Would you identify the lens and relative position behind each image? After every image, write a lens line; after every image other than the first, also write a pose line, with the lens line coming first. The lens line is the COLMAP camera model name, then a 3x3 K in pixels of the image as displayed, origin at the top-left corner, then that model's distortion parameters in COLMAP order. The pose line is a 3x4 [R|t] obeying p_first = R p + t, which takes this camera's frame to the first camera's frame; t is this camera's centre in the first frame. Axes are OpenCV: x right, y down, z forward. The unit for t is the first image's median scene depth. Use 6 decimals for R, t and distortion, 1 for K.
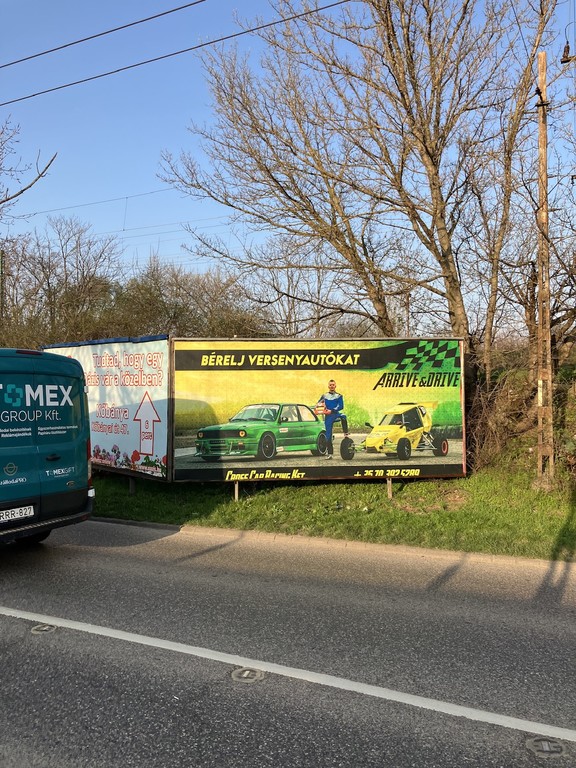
lens RADIAL K [[620.7, 0, 285.6], [0, 620.7, 363.6], [0, 0, 1]] dist [0.007591, -0.006522]
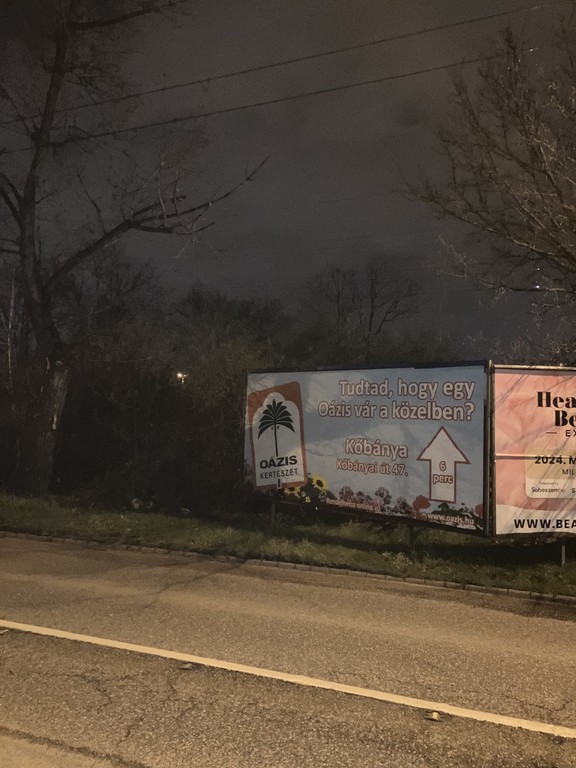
lens RADIAL K [[610.7, 0, 288.0], [0, 610.7, 384.0], [0, 0, 1]] dist [0.042434, -0.061484]
pose [[0.999177, 0.031657, 0.025379, -0.477133], [-0.031117, 0.999287, -0.021382, 0.011478], [-0.026038, 0.020574, 0.999449, 0.175008]]
